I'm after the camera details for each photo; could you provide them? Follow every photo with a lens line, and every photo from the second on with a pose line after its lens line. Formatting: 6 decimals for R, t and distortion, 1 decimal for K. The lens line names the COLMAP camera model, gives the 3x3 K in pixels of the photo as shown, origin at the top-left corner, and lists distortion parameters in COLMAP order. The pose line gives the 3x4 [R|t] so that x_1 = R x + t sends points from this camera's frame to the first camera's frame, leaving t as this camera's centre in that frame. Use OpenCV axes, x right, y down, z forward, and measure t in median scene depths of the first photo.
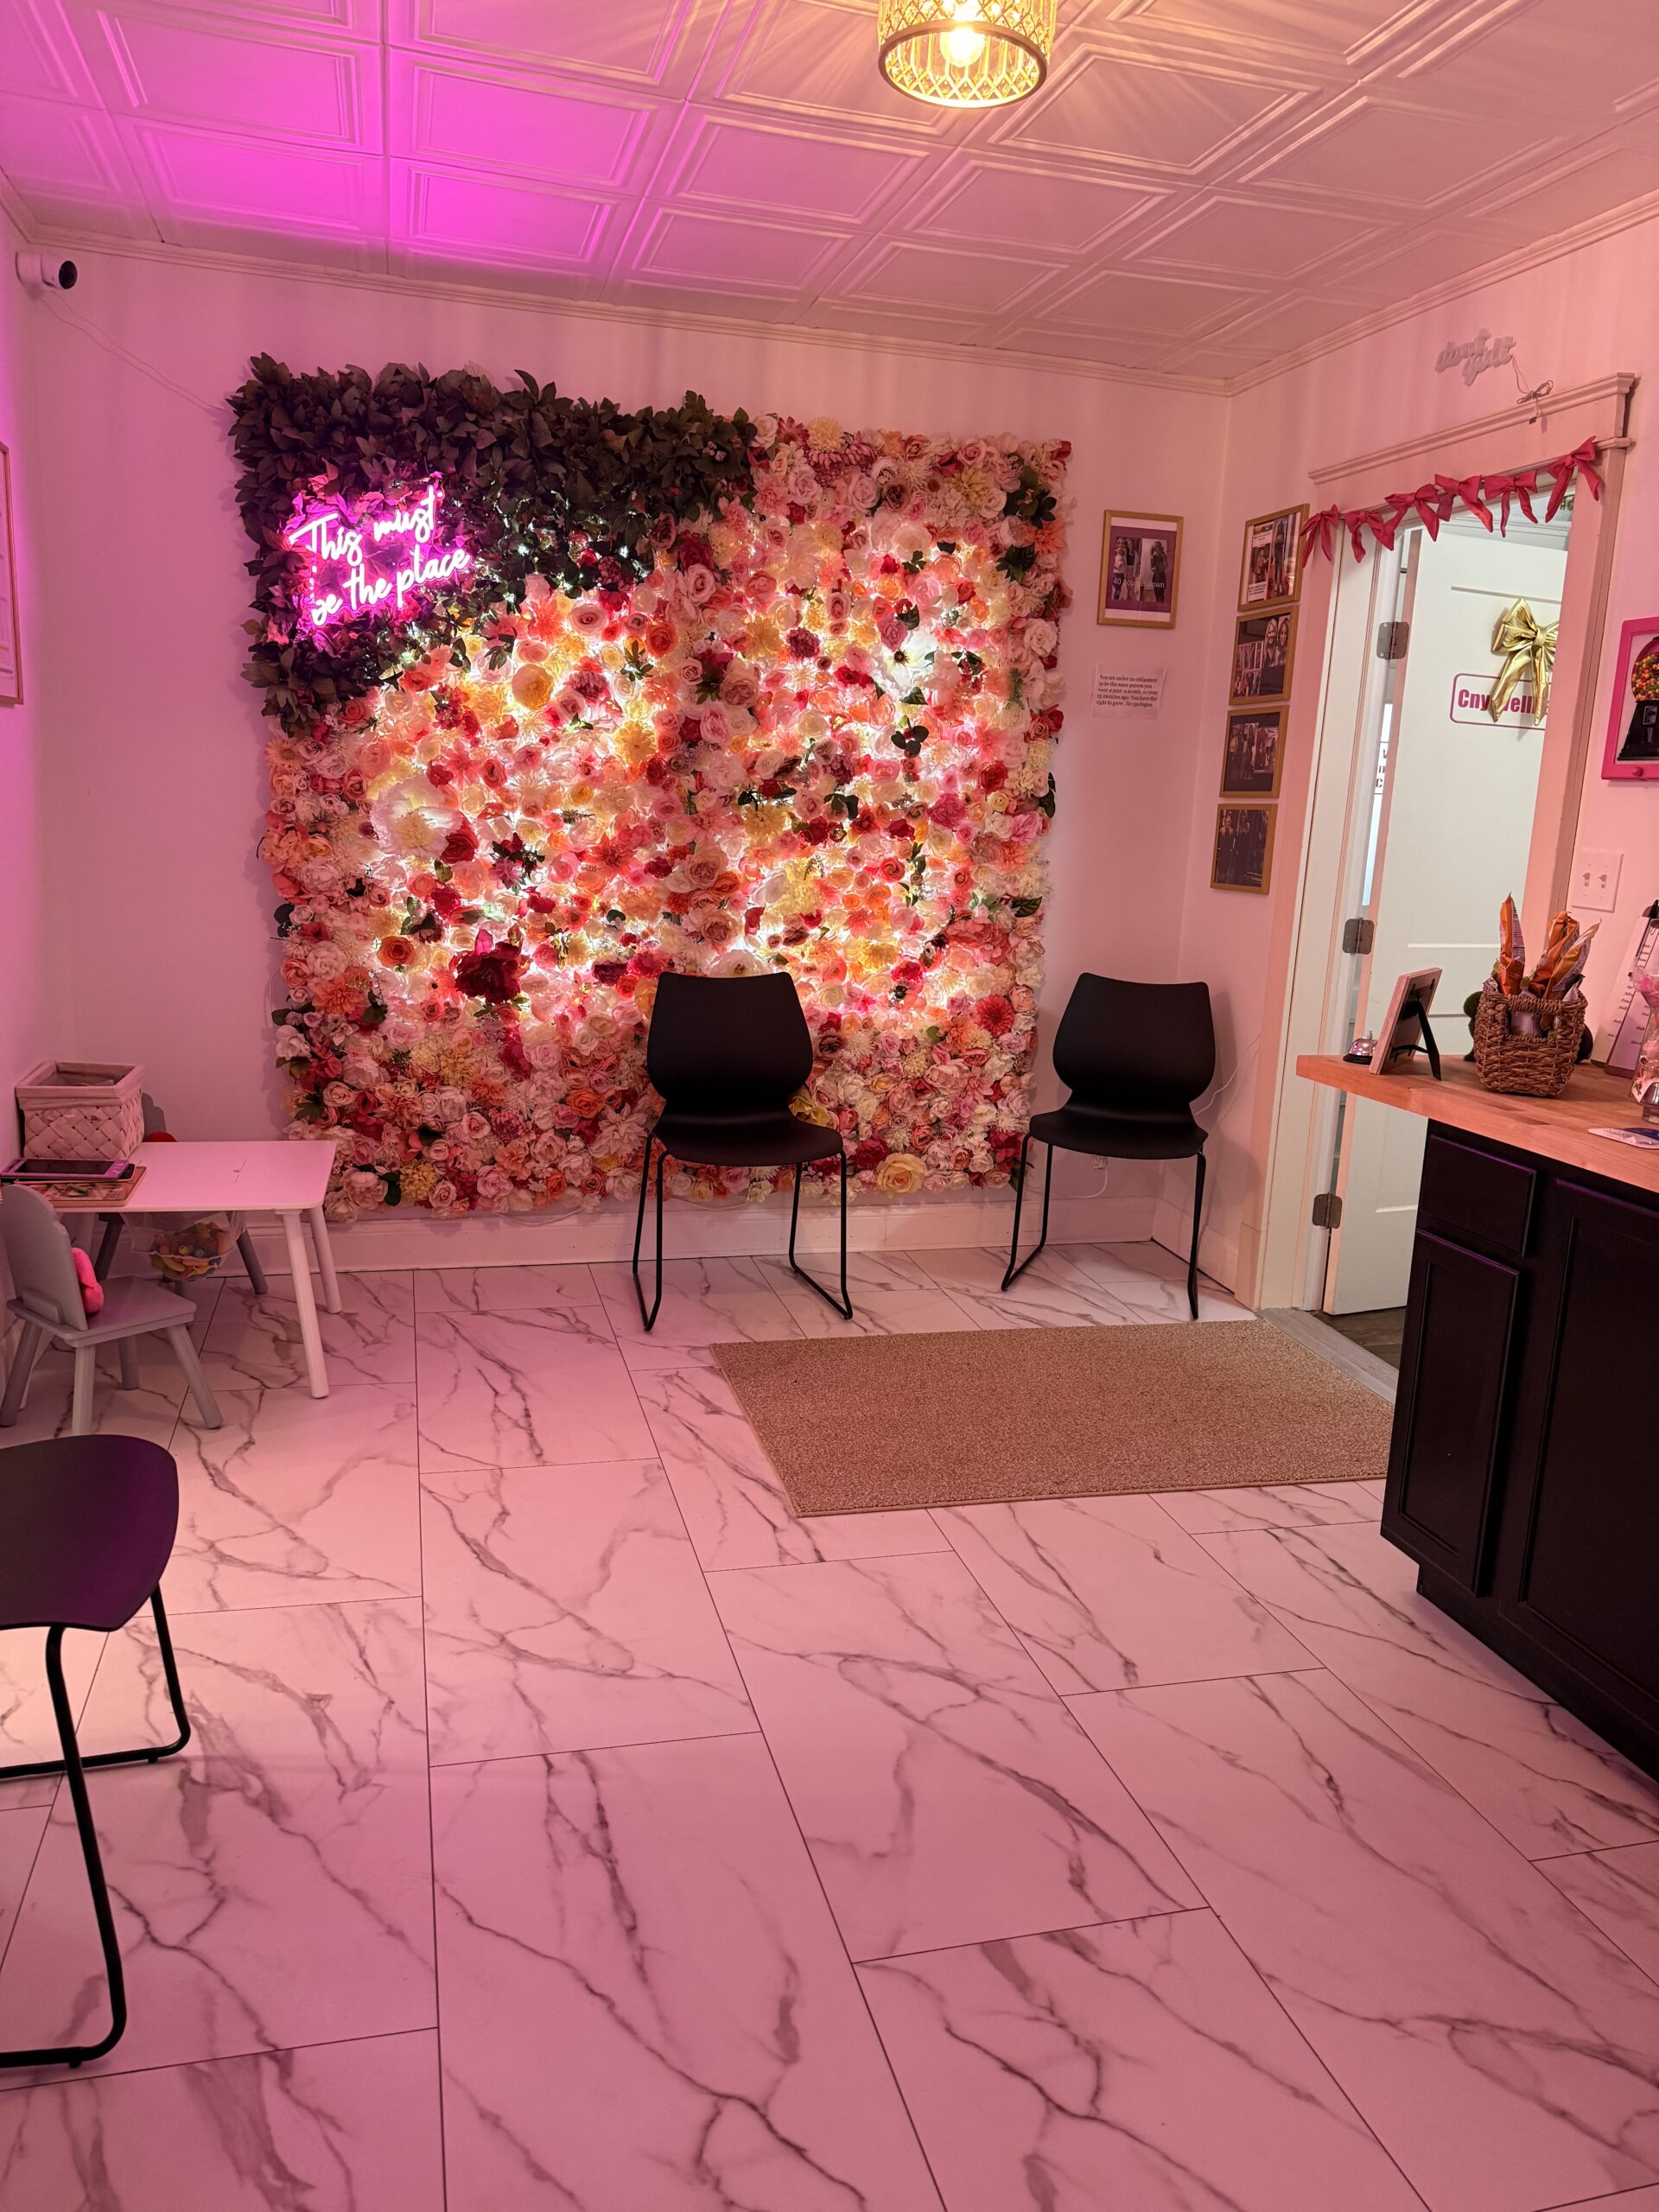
lens RADIAL K [[1523.4, 0, 846.8], [0, 1523.4, 1141.5], [0, 0, 1]] dist [0.118738, -0.188923]
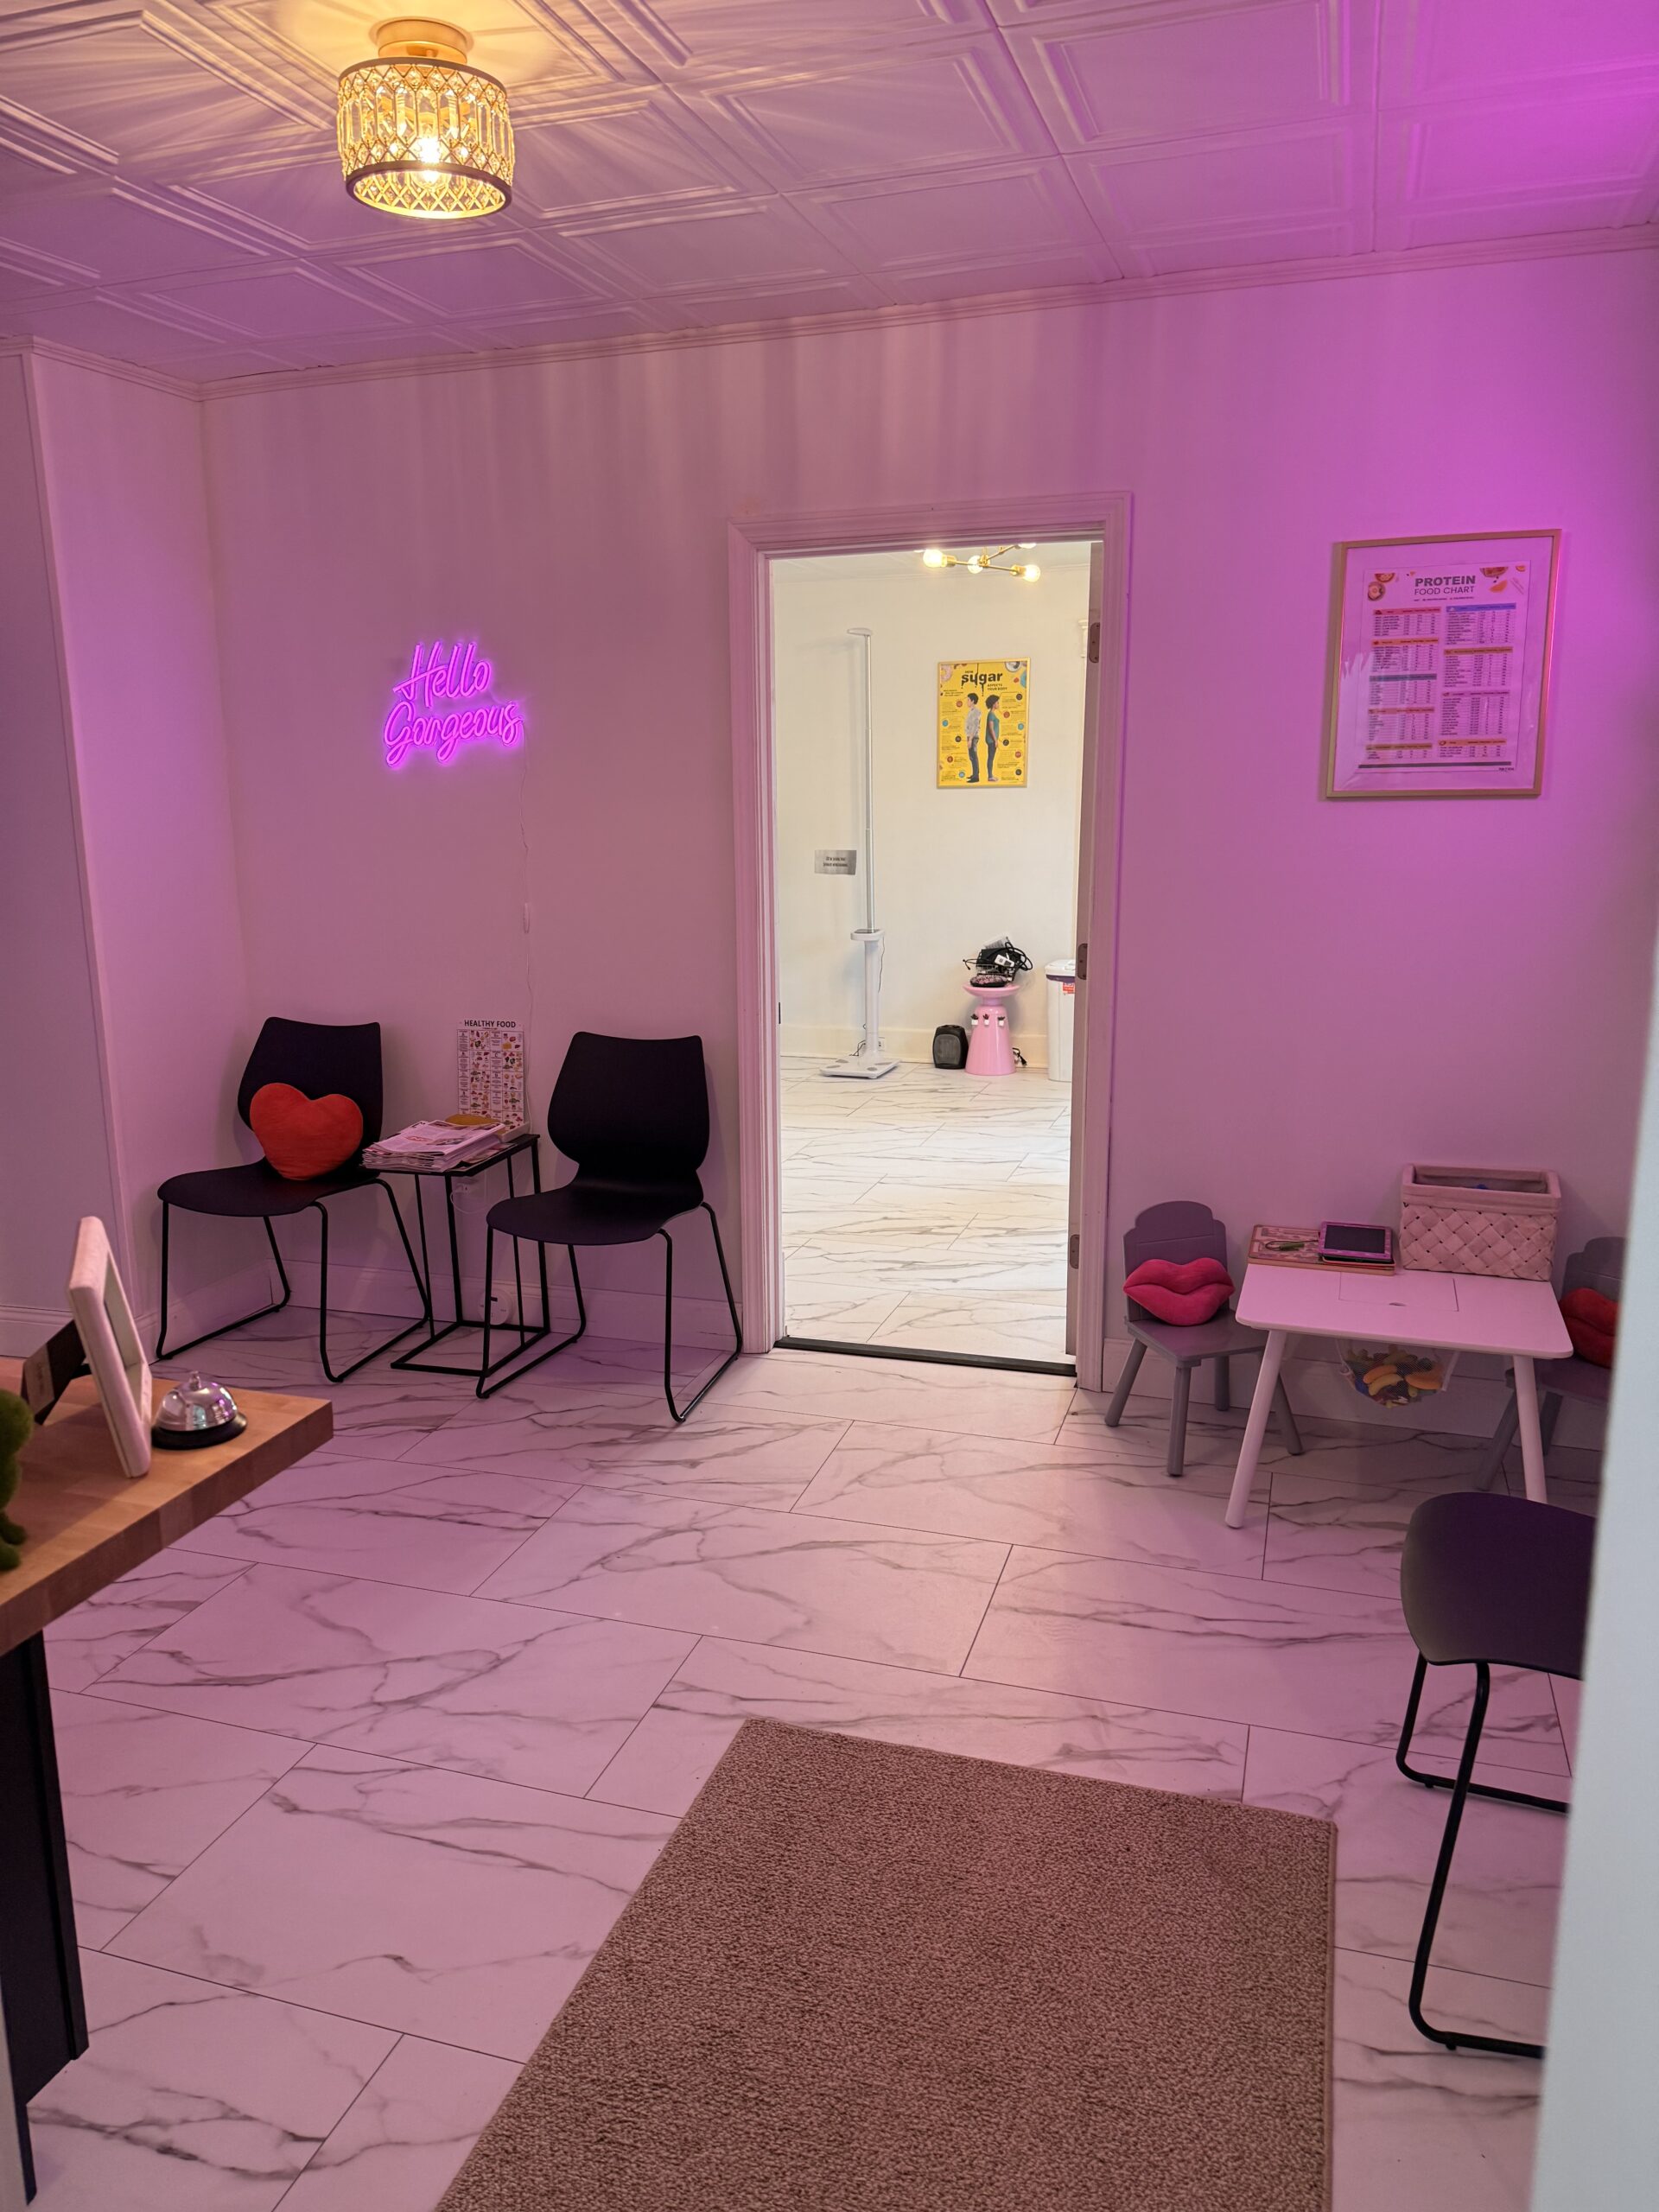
lens RADIAL K [[1523.4, 0, 846.8], [0, 1523.4, 1141.5], [0, 0, 1]] dist [0.118738, -0.188923]
pose [[-0.538037, 0.161431, -0.827319, 0.755135], [-0.199494, 0.929219, 0.311053, -0.426200], [0.818974, 0.332403, -0.467750, 1.660774]]
